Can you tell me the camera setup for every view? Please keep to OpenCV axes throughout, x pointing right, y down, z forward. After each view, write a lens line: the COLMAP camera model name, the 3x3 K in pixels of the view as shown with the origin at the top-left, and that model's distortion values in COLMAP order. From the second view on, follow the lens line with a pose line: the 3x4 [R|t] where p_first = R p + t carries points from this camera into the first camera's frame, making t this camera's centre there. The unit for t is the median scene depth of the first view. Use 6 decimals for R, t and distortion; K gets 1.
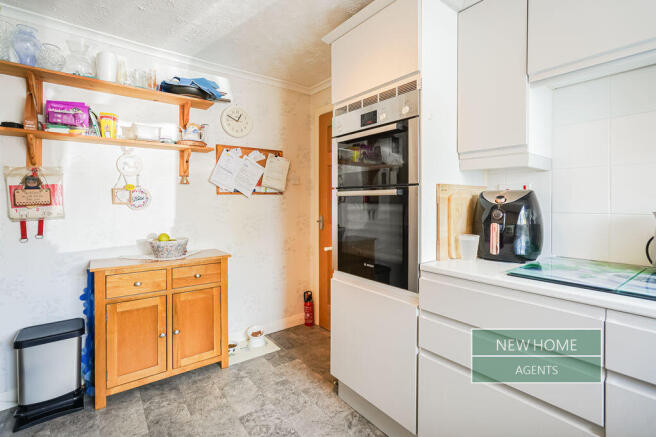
lens RADIAL K [[303.8, 0, 323.2], [0, 303.8, 204.0], [0, 0, 1]] dist [-0.003215, 0.000616]
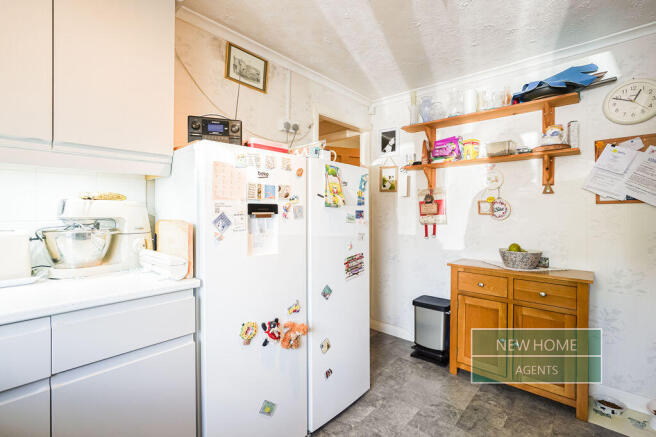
lens RADIAL K [[303.8, 0, 331.0], [0, 303.8, 214.8], [0, 0, 1]] dist [-0.003215, 0.000616]
pose [[0.195630, 0.010010, -0.980627, 0.351237], [-0.016498, 0.999840, 0.006915, 0.003335], [0.980539, 0.014825, 0.195764, 0.201271]]
